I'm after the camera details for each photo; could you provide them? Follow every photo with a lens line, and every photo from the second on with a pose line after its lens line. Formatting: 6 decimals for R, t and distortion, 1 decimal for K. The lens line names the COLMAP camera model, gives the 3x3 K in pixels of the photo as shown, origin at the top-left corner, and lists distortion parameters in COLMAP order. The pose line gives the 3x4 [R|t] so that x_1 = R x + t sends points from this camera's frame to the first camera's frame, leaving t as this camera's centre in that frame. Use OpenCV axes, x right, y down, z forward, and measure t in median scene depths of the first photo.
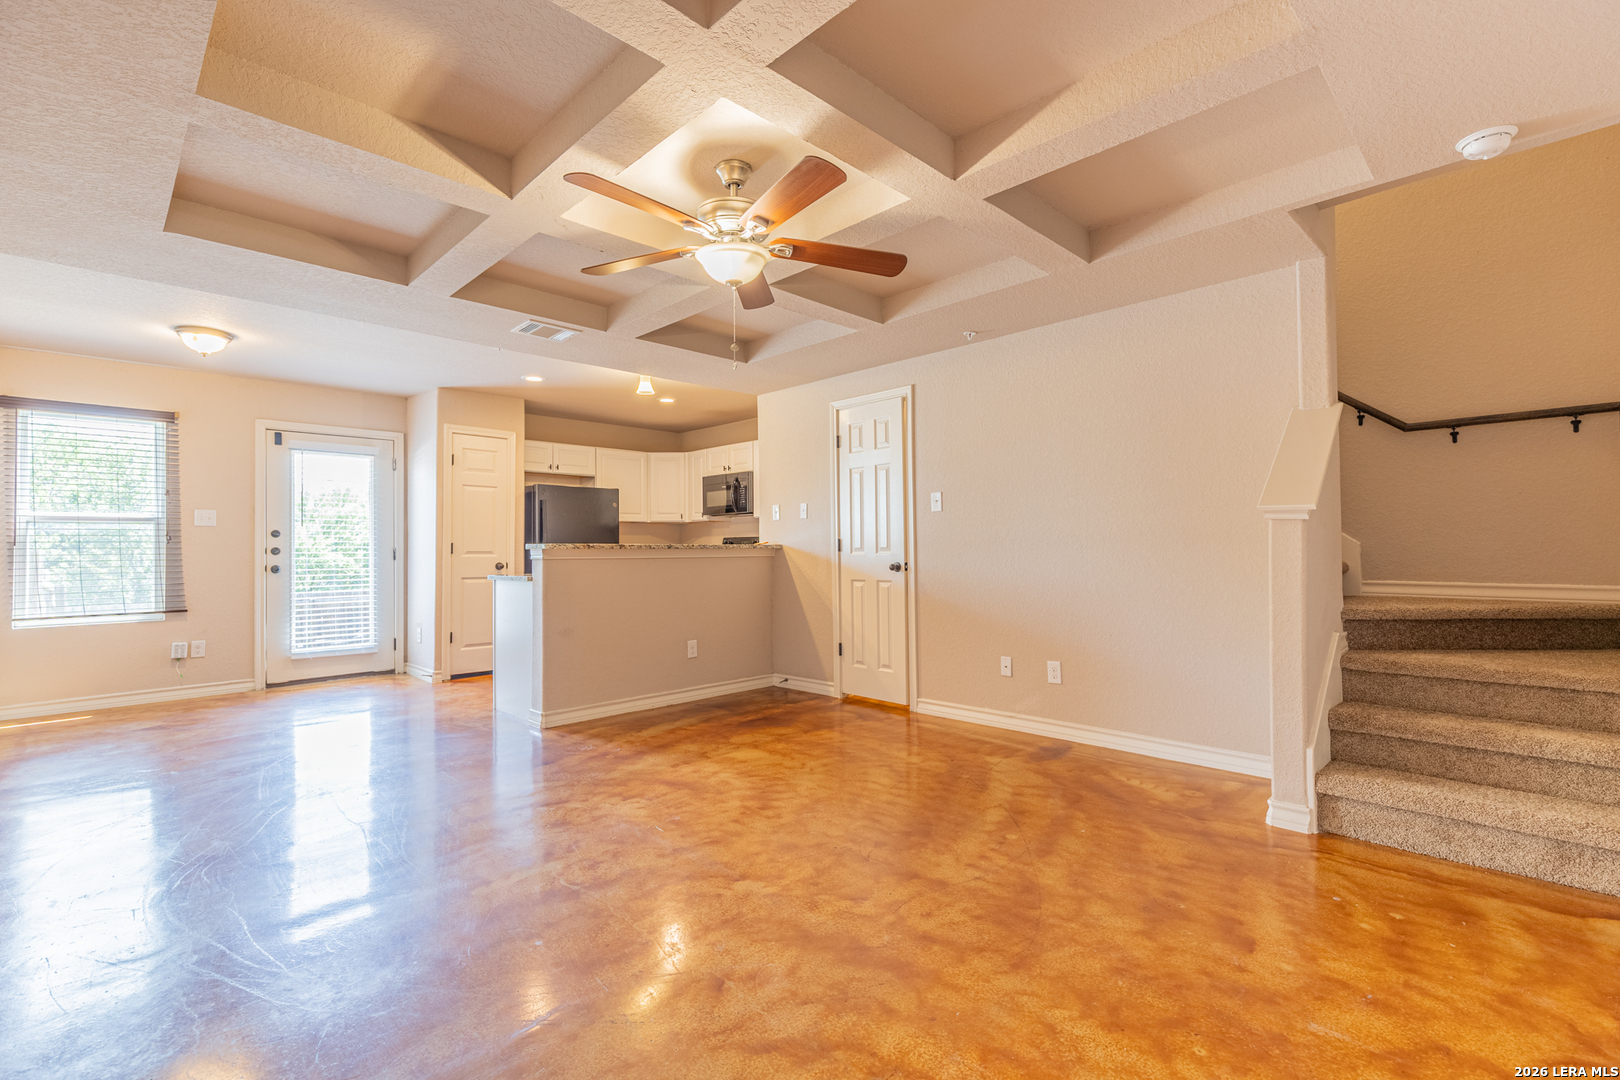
lens RADIAL K [[727.4, 0, 815.6], [0, 727.4, 537.9], [0, 0, 1]] dist [0.006731, -0.000187]
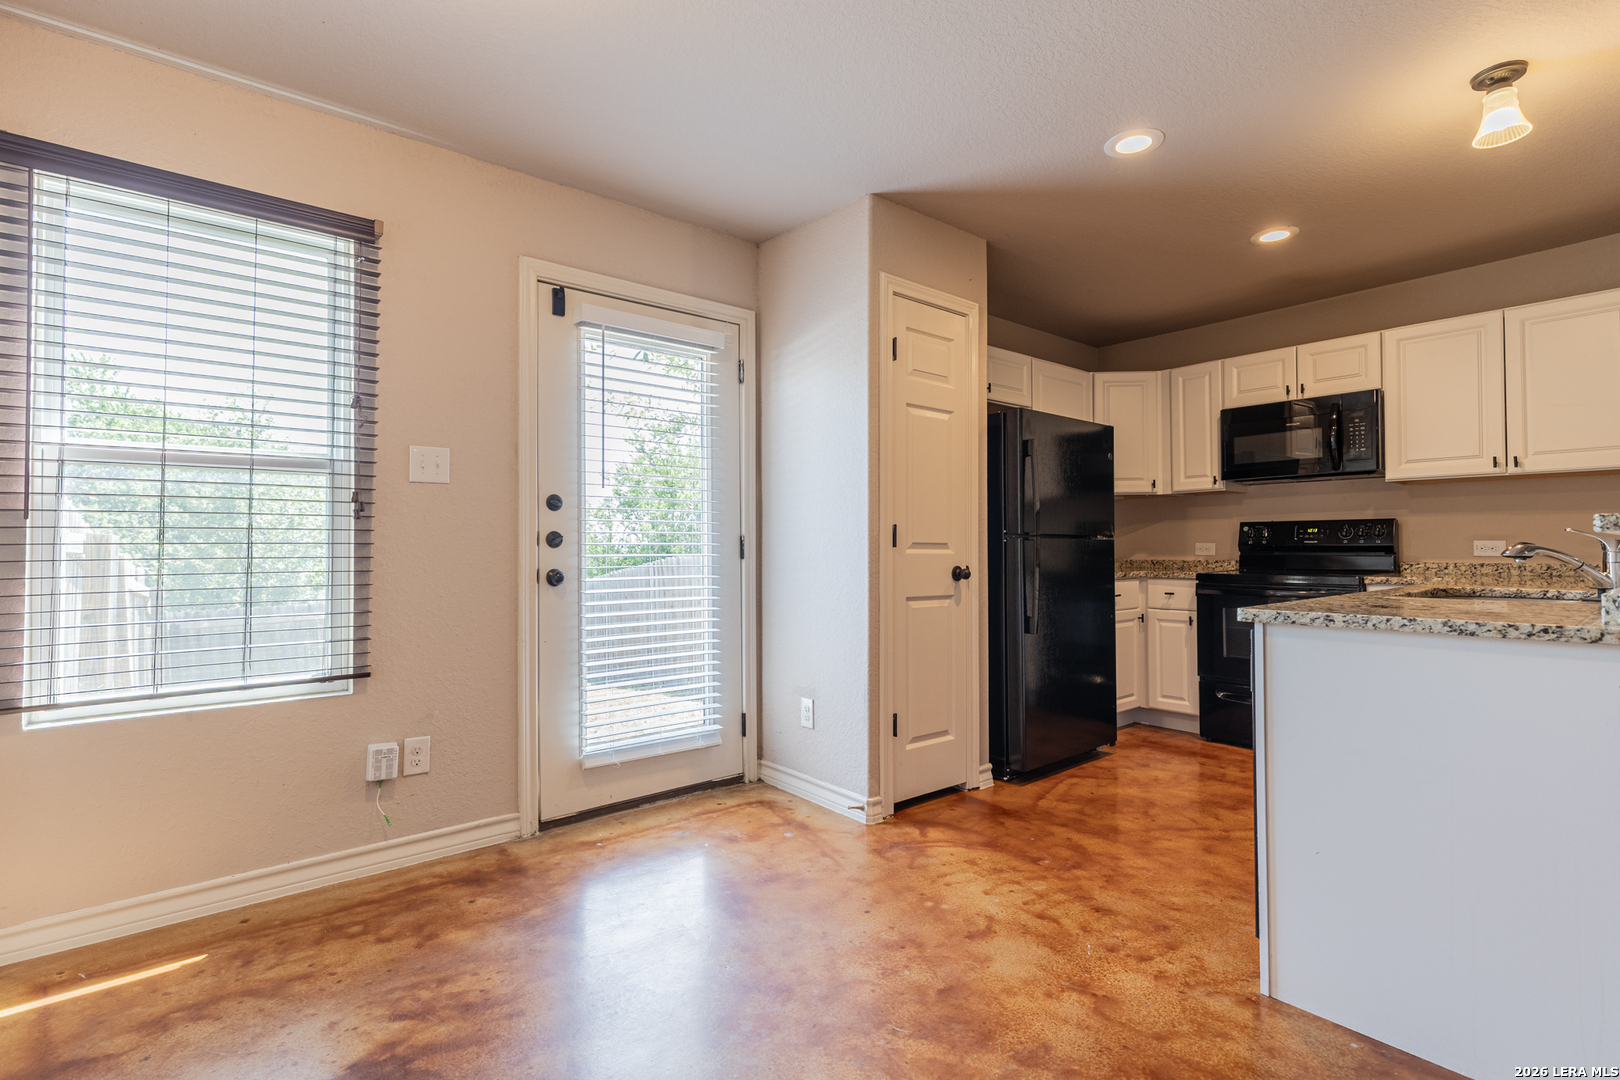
lens RADIAL K [[760.3, 0, 816.7], [0, 760.3, 537.3], [0, 0, 1]] dist [-0.001750, -0.000739]
pose [[0.995795, 0.005151, -0.091463, -0.595282], [-0.004762, 0.999979, 0.004474, 0.015552], [0.091484, -0.004019, 0.995798, 0.595284]]
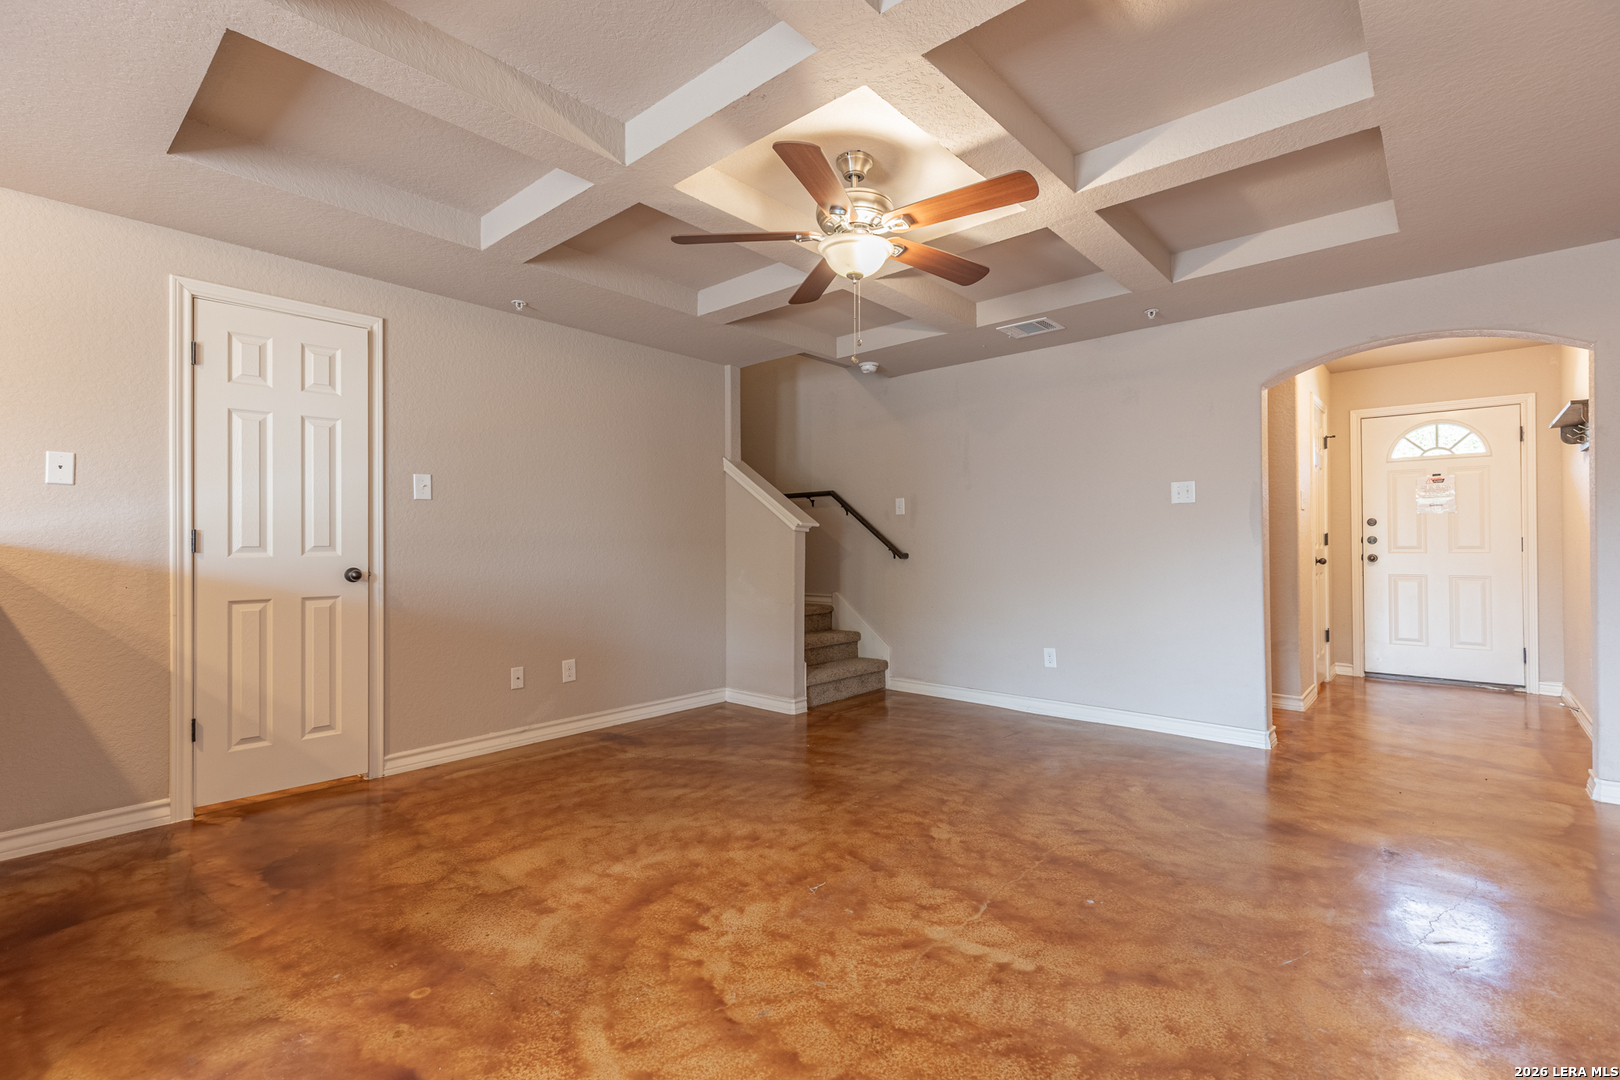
lens RADIAL K [[727.4, 0, 815.6], [0, 727.4, 537.9], [0, 0, 1]] dist [0.006731, -0.000187]
pose [[-0.068657, 0.021665, 0.997405, -0.556932], [-0.011599, 0.999679, -0.022513, 0.014544], [-0.997573, -0.013114, -0.068384, 0.570909]]
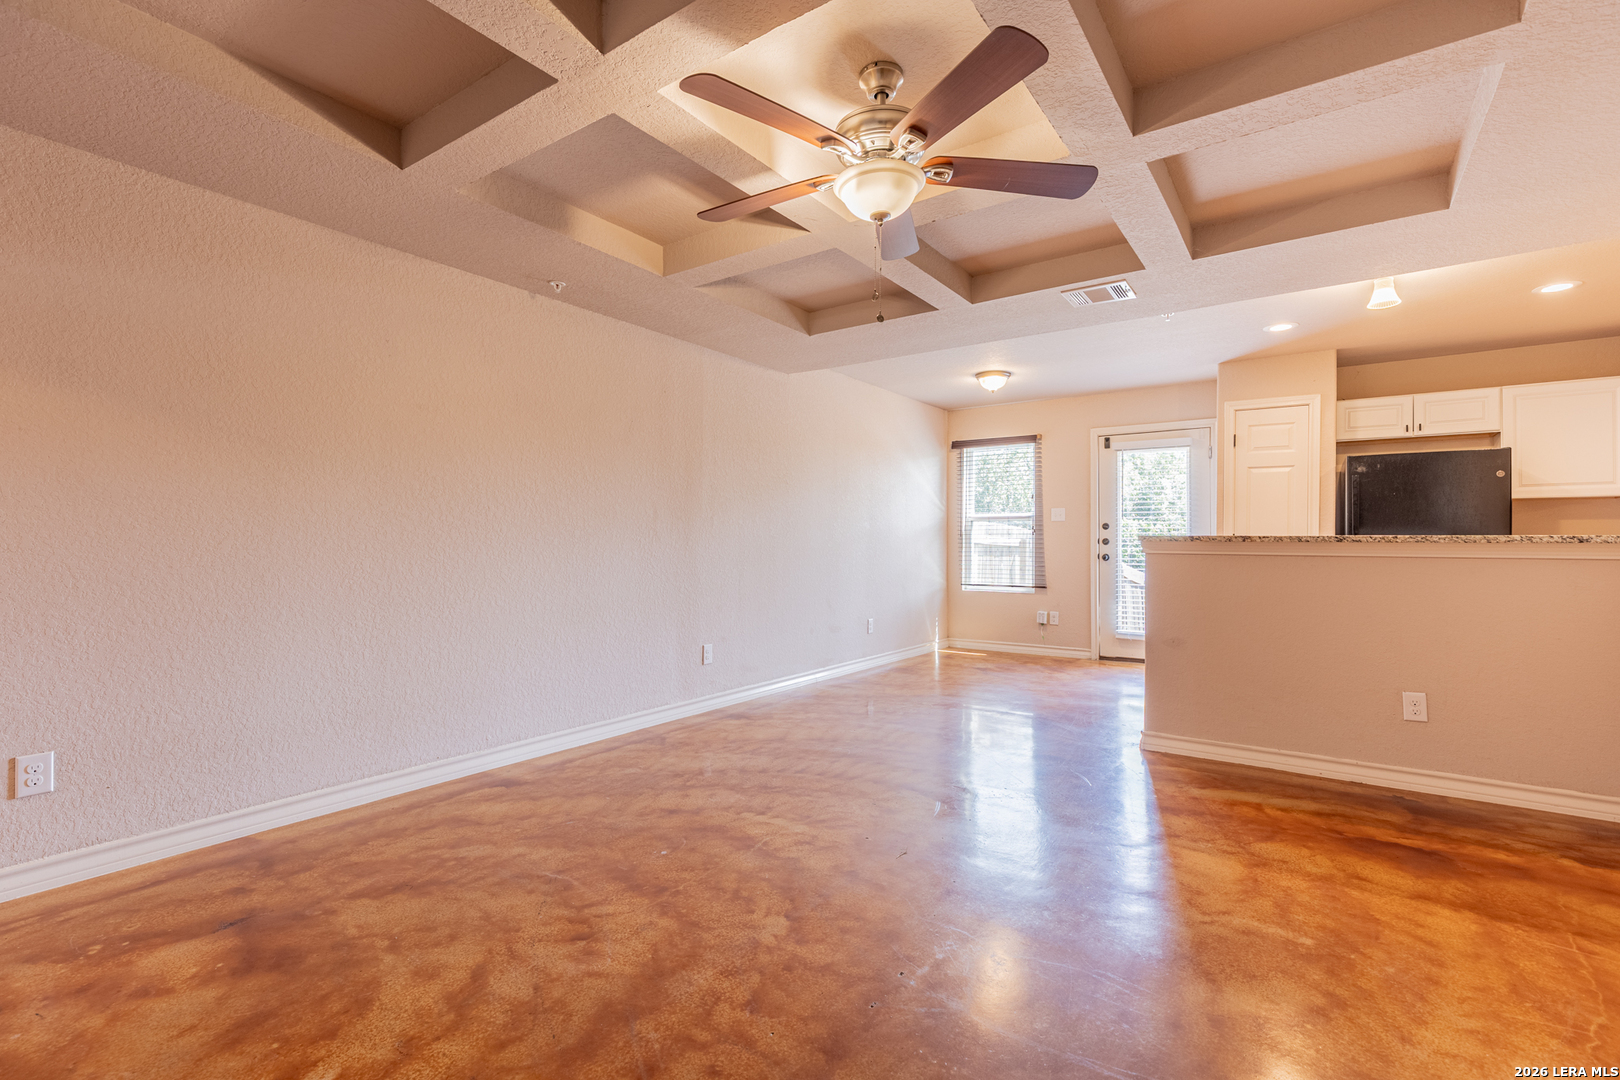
lens RADIAL K [[727.4, 0, 815.6], [0, 727.4, 537.9], [0, 0, 1]] dist [0.006731, -0.000187]
pose [[0.173819, 0.002201, -0.984775, 0.347496], [0.011334, 0.999927, 0.004235, 0.002830], [0.984712, -0.011897, 0.173782, 0.399605]]
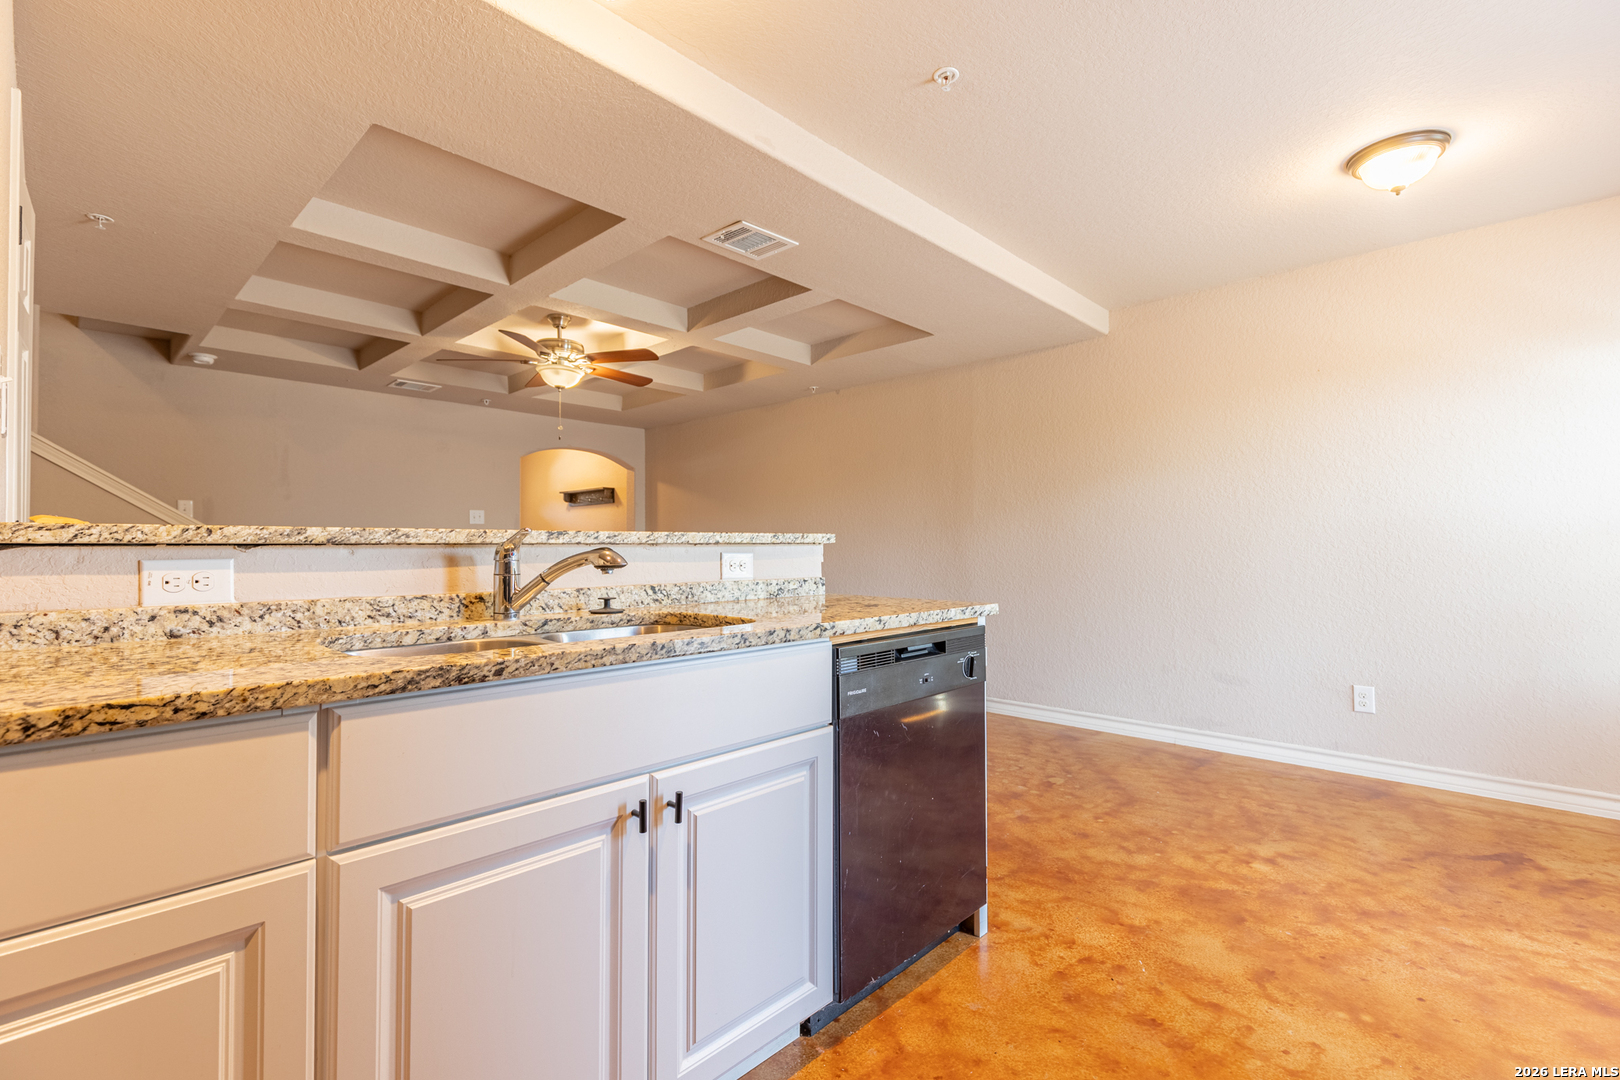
lens RADIAL K [[733.0, 0, 814.1], [0, 733.0, 535.4], [0, 0, 1]] dist [0.005980, 0.000021]
pose [[-0.999372, 0.012988, -0.032958, -0.321320], [0.014166, 0.999260, -0.035766, 0.025248], [0.032469, -0.036210, -0.998817, 1.355111]]
